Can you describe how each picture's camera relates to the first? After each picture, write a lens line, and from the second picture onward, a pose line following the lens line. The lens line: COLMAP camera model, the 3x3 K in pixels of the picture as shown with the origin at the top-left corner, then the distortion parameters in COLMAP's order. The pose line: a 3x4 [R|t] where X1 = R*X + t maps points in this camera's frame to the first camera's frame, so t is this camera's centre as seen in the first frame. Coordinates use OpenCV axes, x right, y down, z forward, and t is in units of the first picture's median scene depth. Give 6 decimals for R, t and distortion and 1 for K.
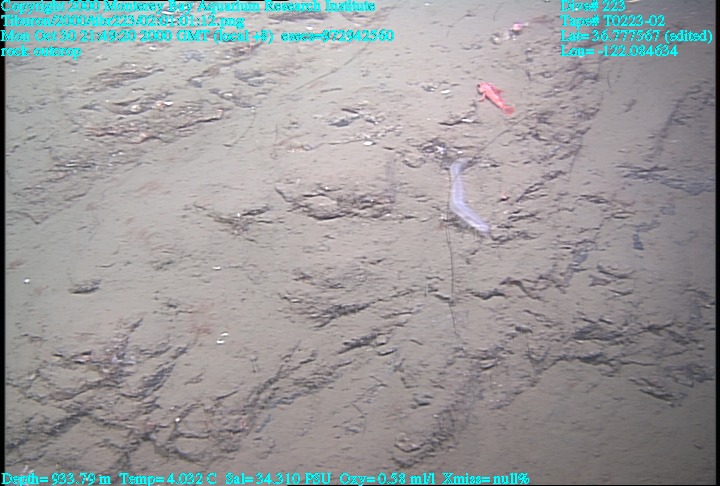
lens RADIAL K [[457.5, 0, 359.0], [0, 457.5, 244.0], [0, 0, 1]] dist [-0.059530, 0.016539]
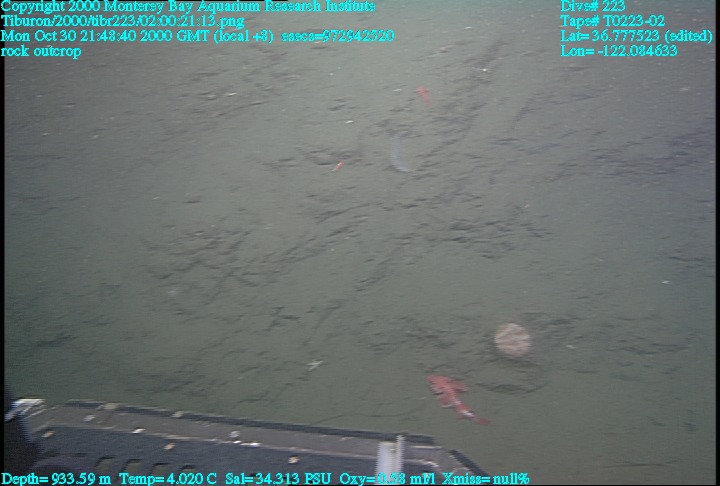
lens RADIAL K [[457.5, 0, 356.1], [0, 457.5, 242.5], [0, 0, 1]] dist [-0.059530, 0.016539]
pose [[0.999079, 0.022221, -0.036704, 0.137213], [-0.018453, 0.994818, 0.099978, 0.073908], [0.038735, -0.099209, 0.994312, -0.889362]]
